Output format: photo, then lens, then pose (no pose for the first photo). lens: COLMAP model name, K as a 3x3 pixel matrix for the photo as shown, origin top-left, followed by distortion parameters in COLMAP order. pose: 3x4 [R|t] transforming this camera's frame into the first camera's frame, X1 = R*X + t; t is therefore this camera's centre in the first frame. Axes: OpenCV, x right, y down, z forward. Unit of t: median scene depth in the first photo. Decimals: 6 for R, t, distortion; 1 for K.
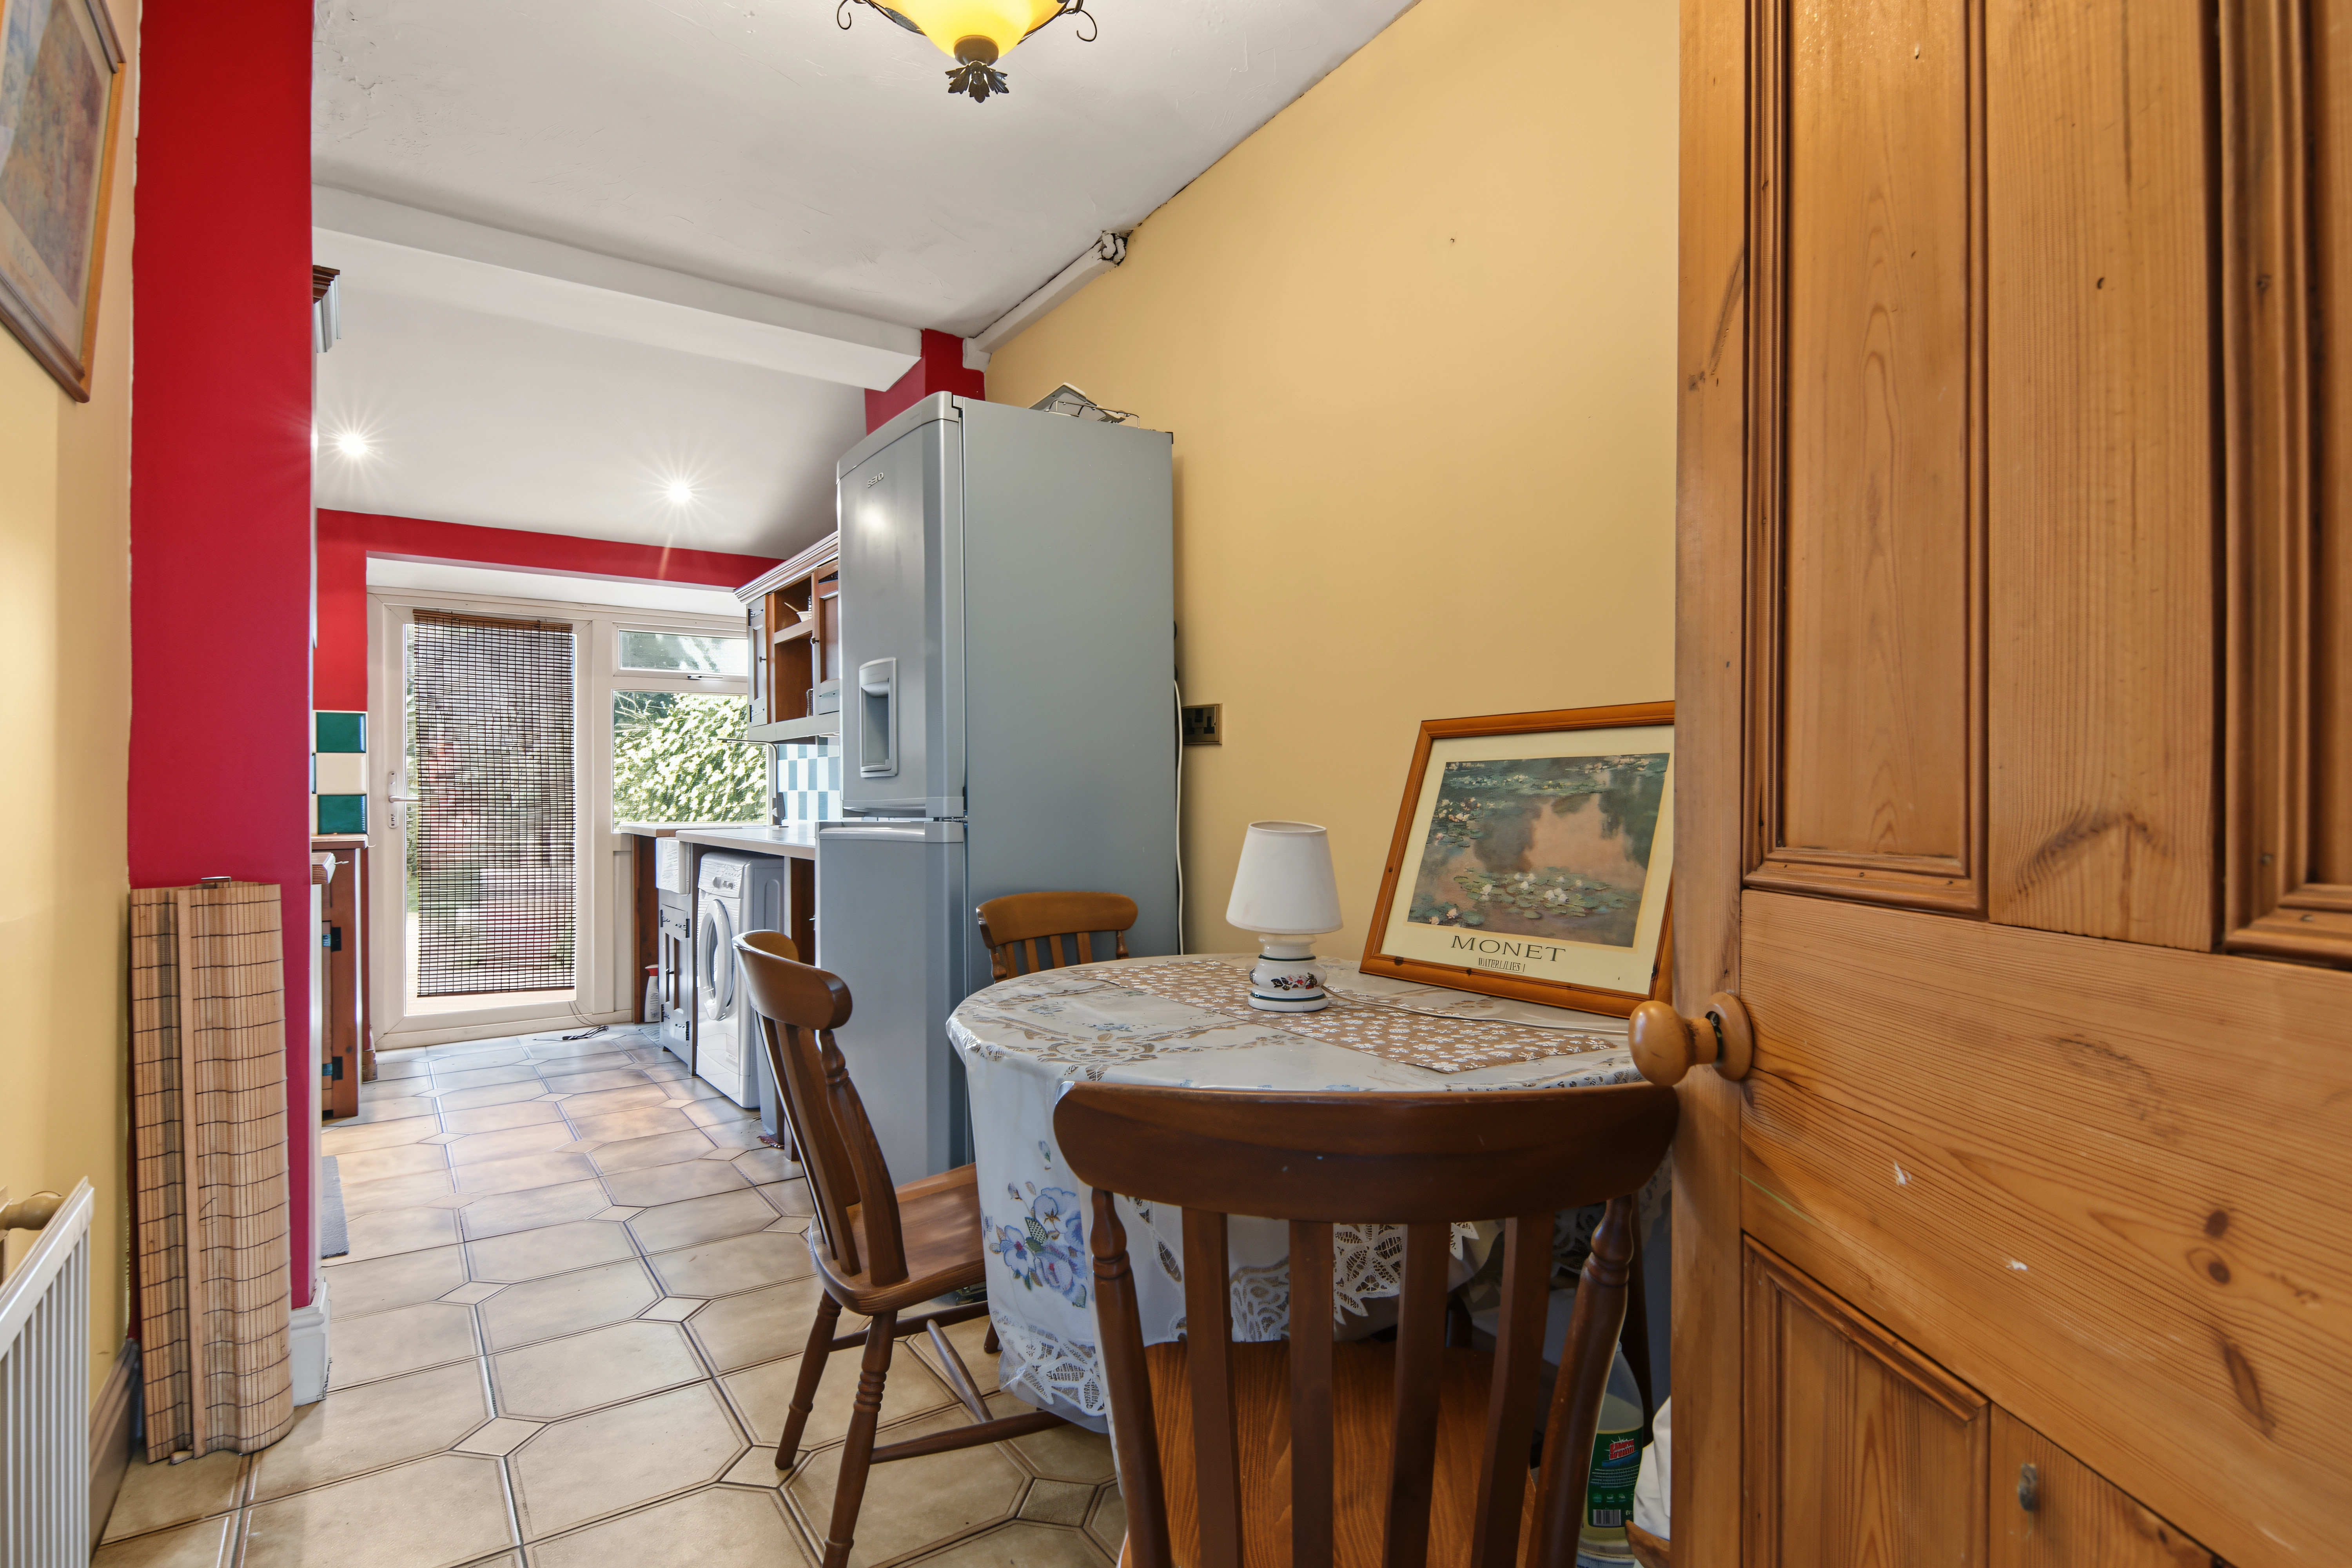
lens RADIAL K [[1155.3, 0, 1168.6], [0, 1155.3, 805.2], [0, 0, 1]] dist [0.022574, -0.013811]
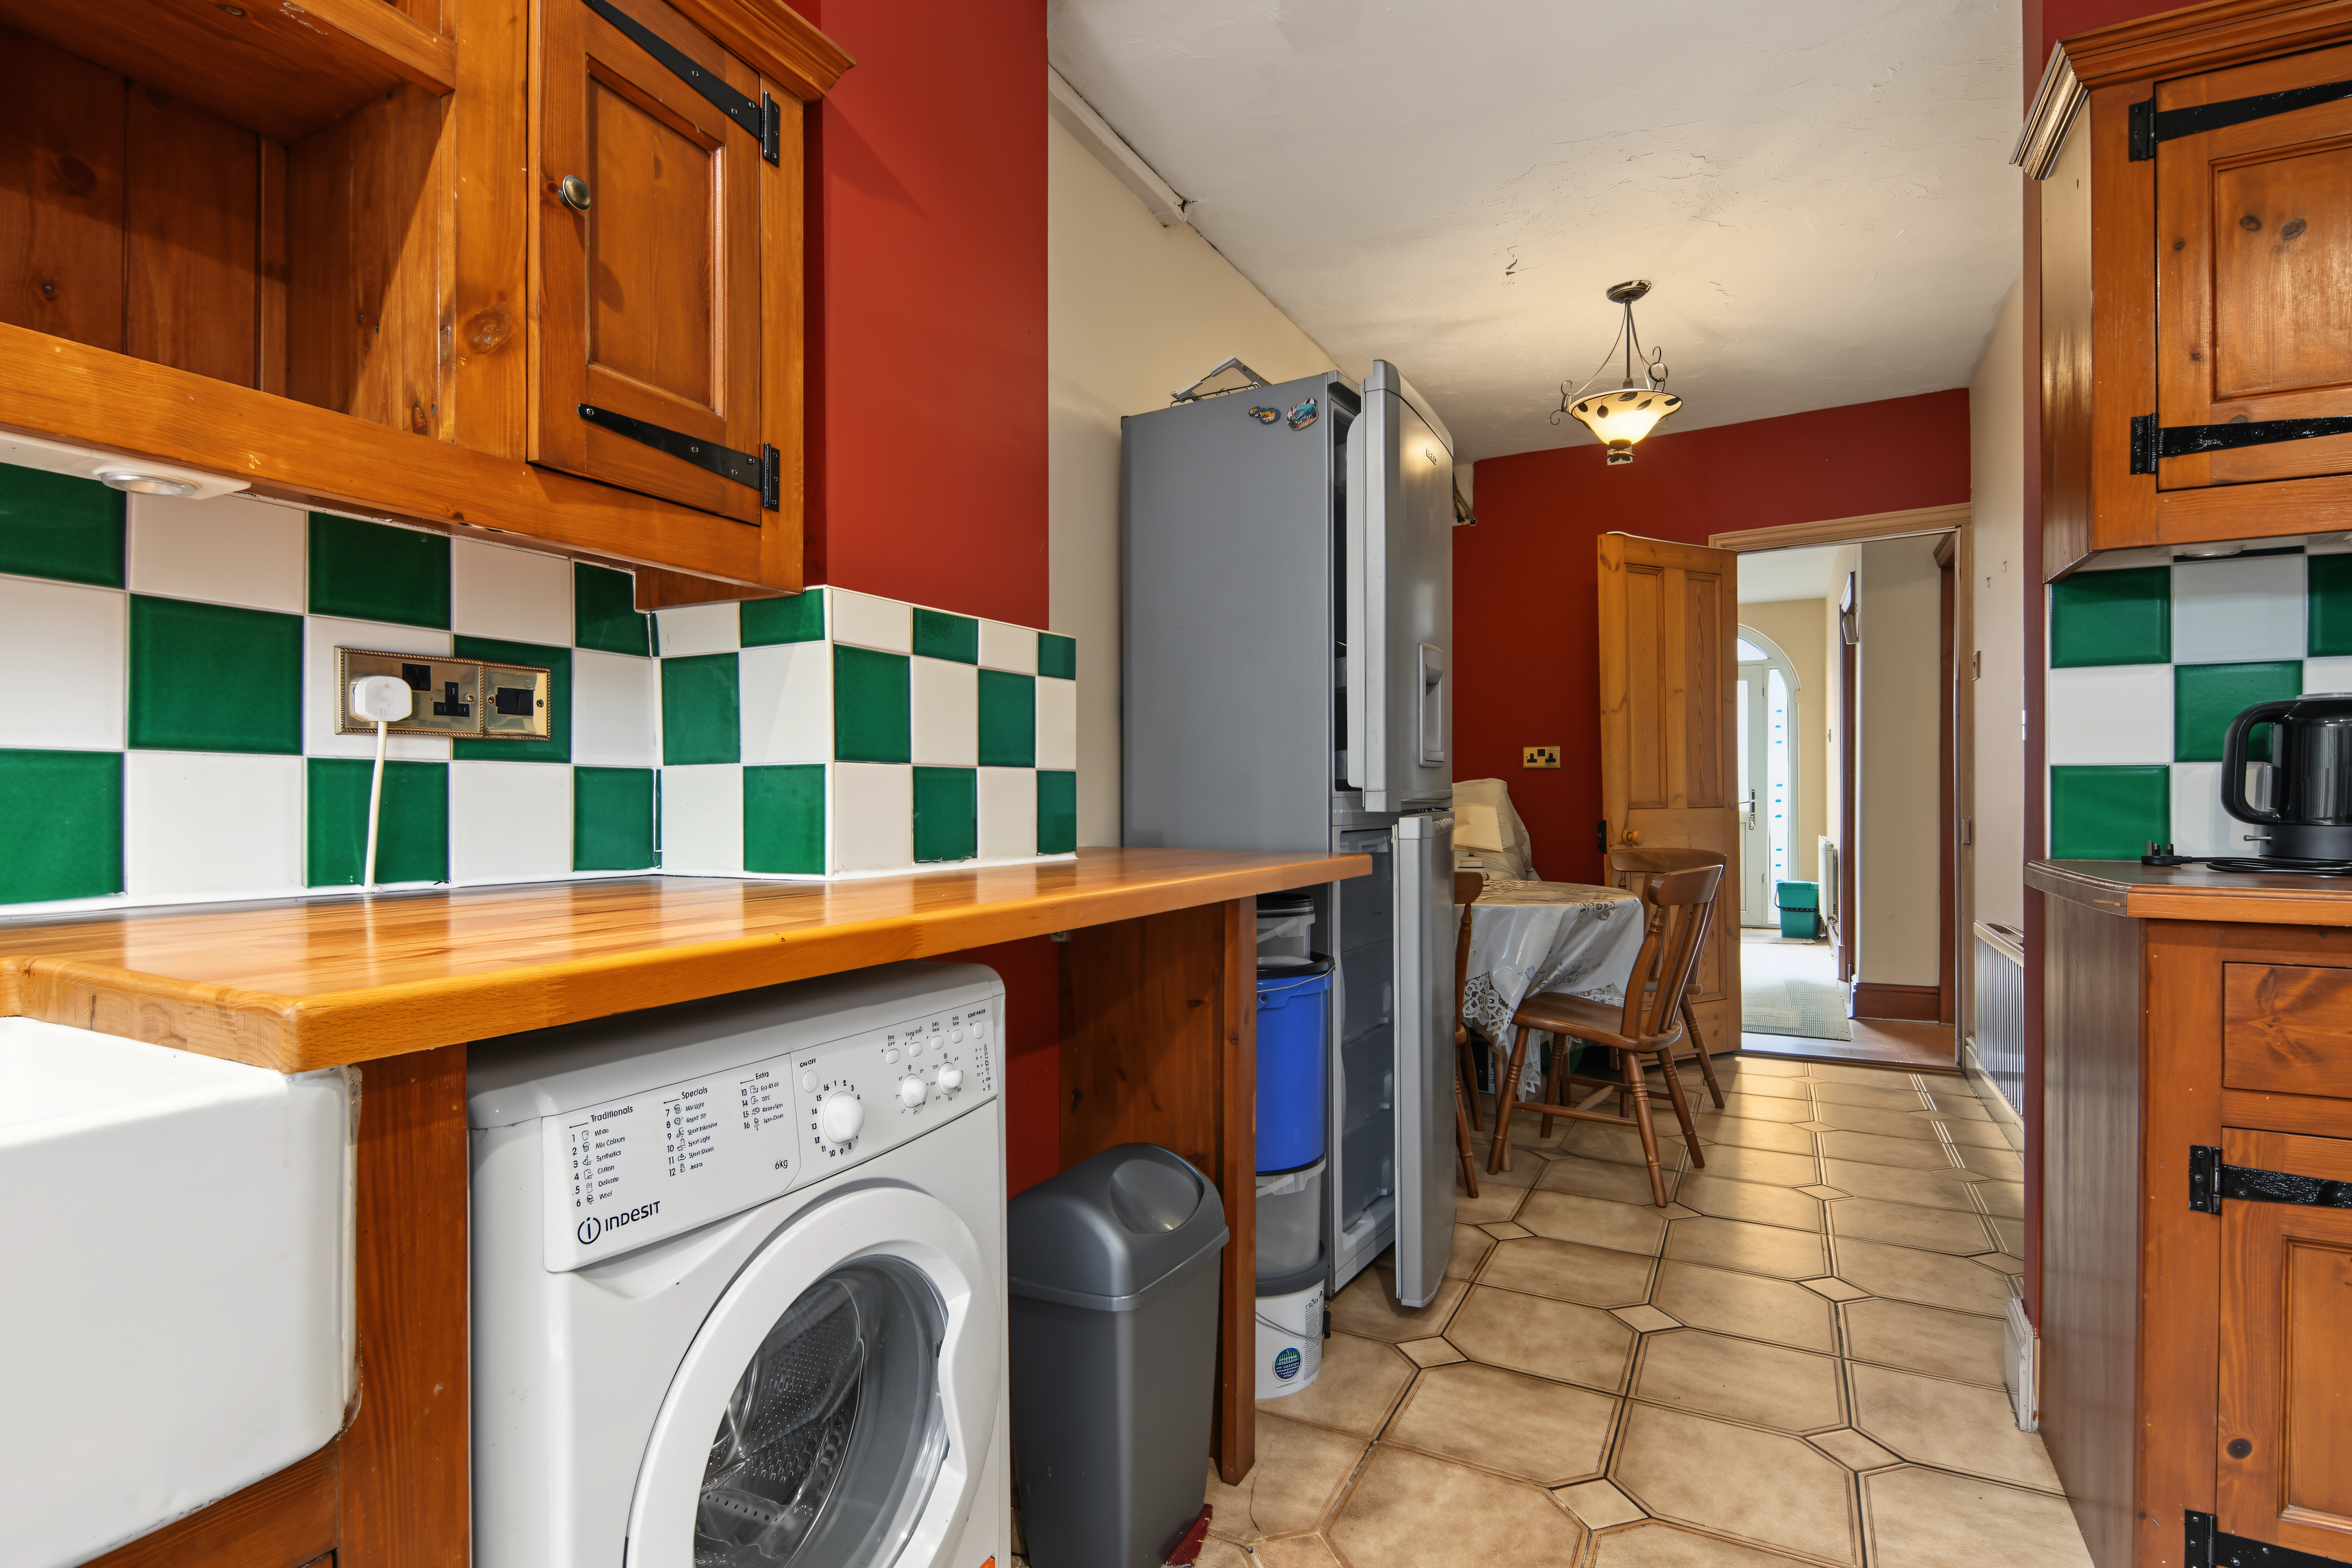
lens RADIAL K [[1155.3, 0, 1168.6], [0, 1155.3, 805.2], [0, 0, 1]] dist [0.022574, -0.013811]
pose [[-0.470787, -0.003055, 0.882242, -0.514697], [0.005226, 0.999967, 0.006252, 0.002763], [-0.882232, 0.007554, -0.470755, 0.852698]]
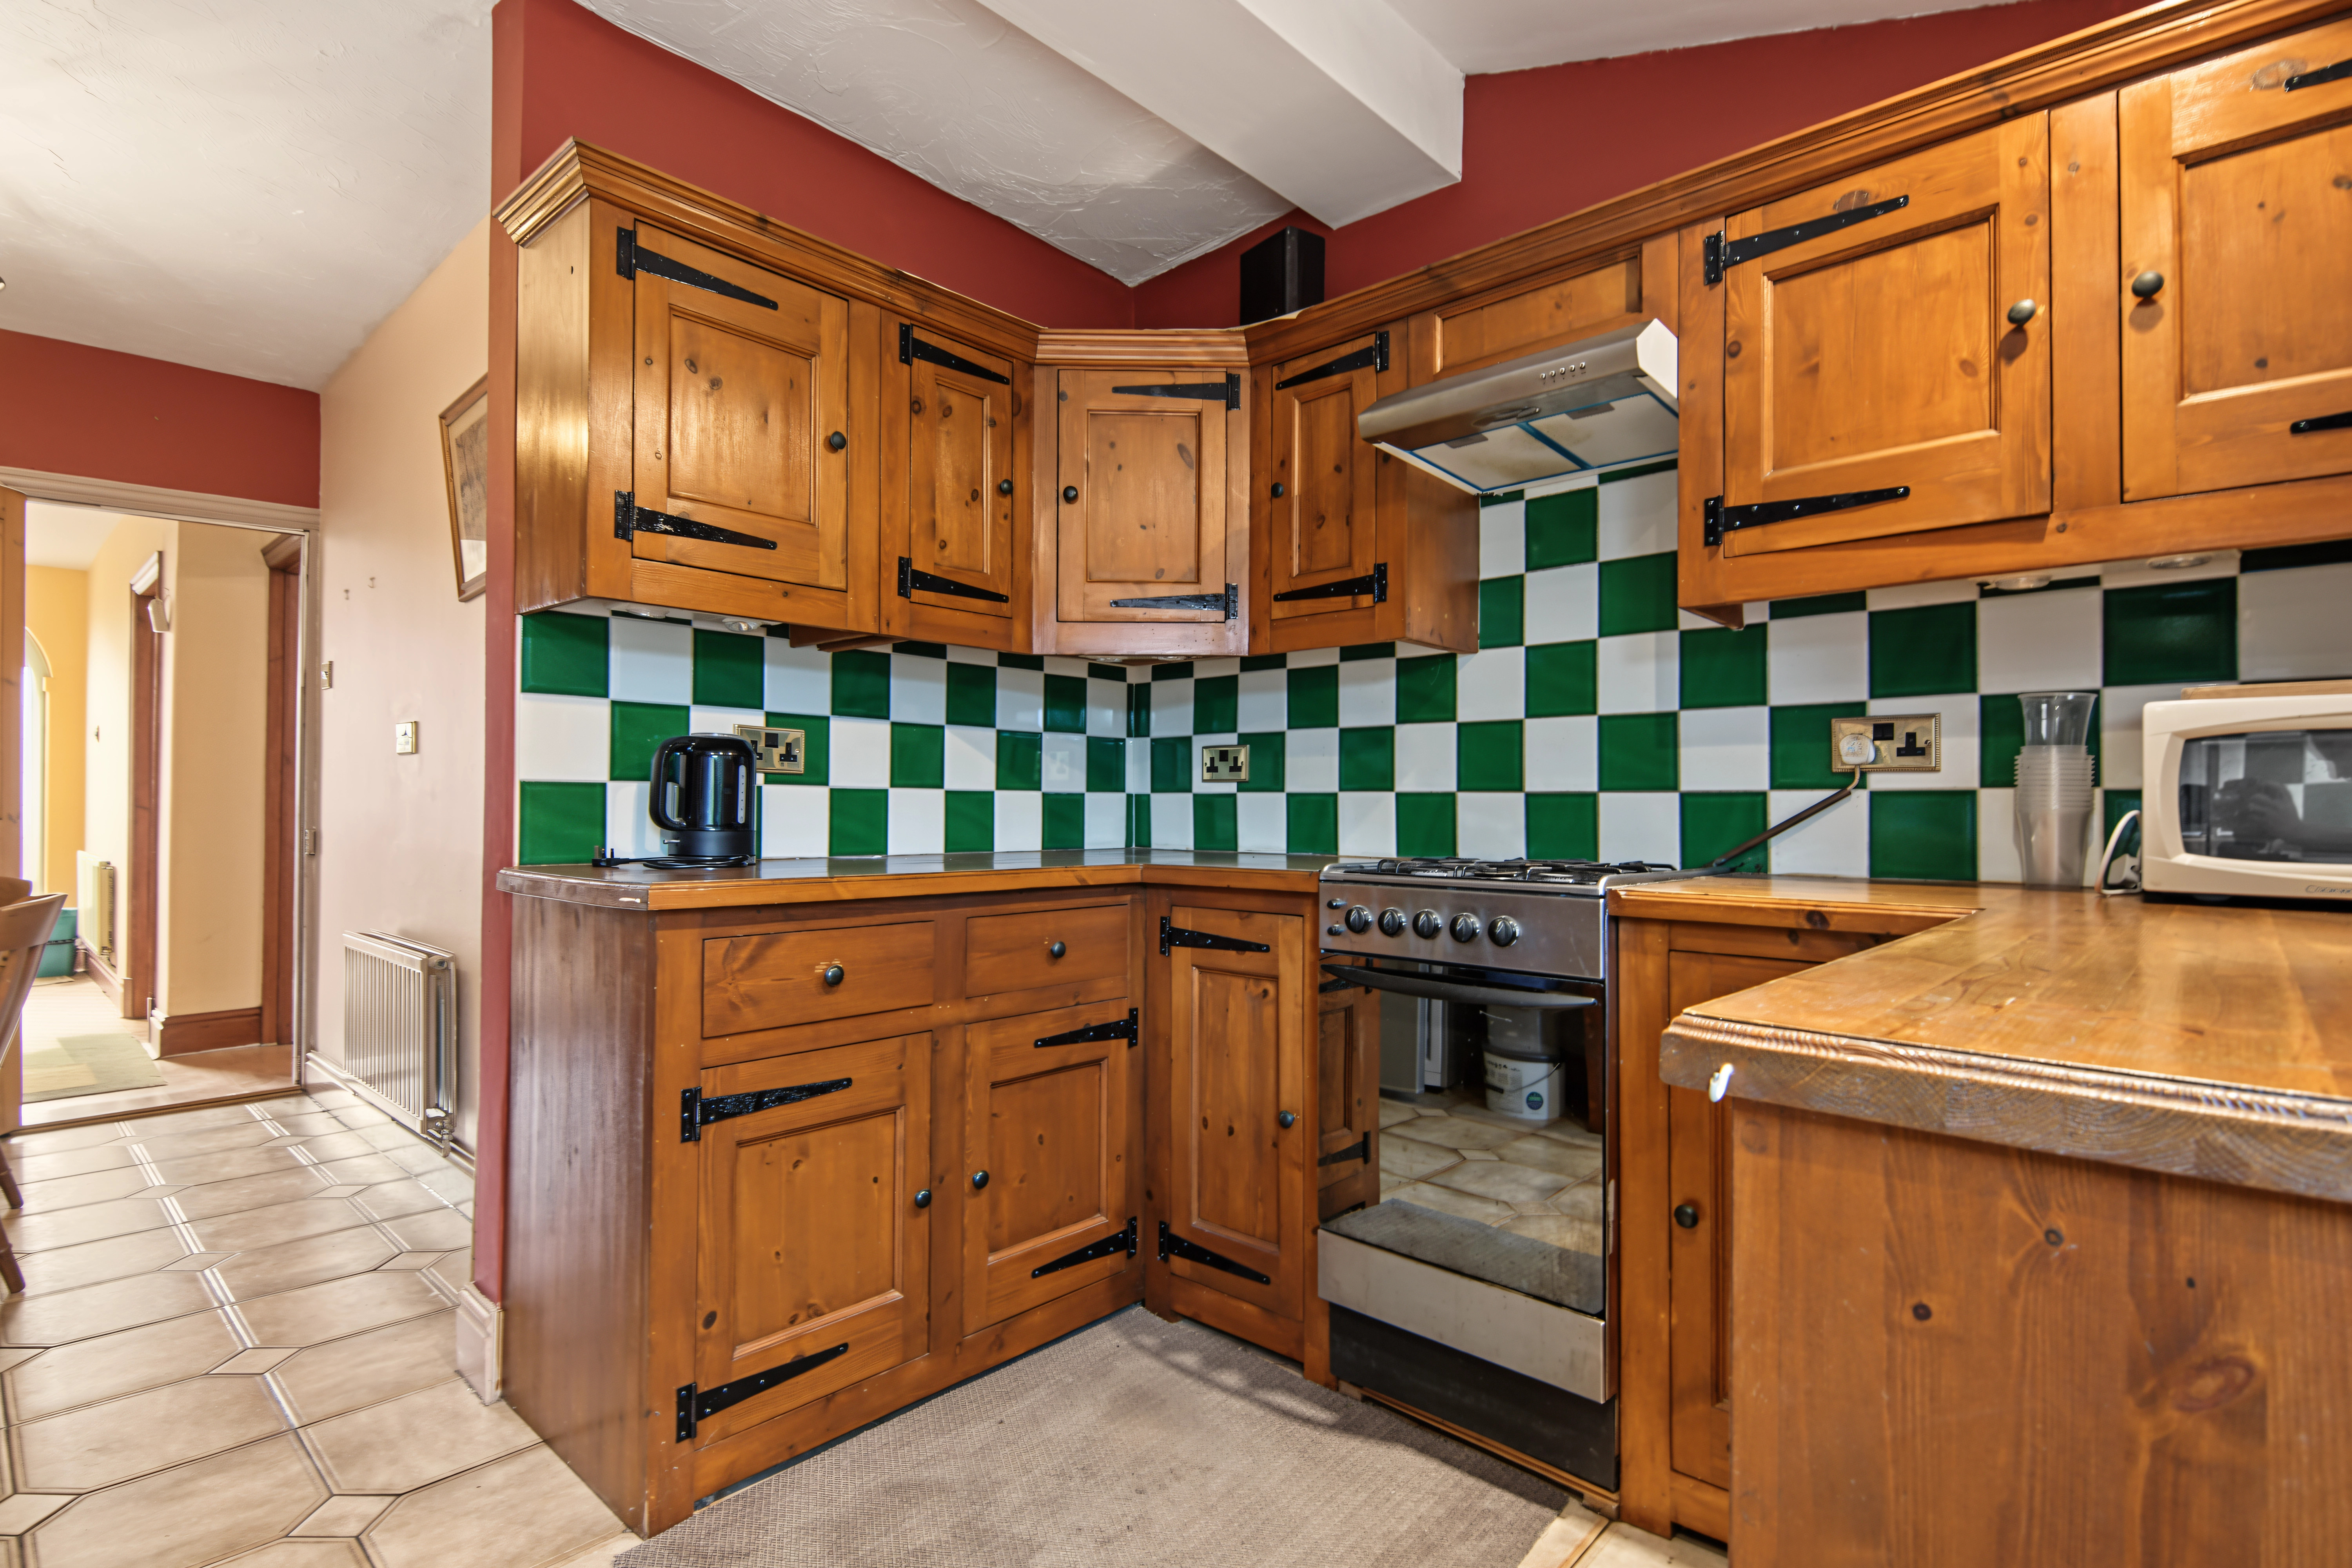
lens RADIAL K [[1128.1, 0, 1154.6], [0, 1128.1, 797.6], [0, 0, 1]] dist [0.023394, -0.016464]
pose [[-0.976945, -0.005003, -0.213432, -0.451984], [-0.003460, 0.999965, -0.007602, 0.002274], [0.213462, -0.006688, -0.976928, 0.865148]]
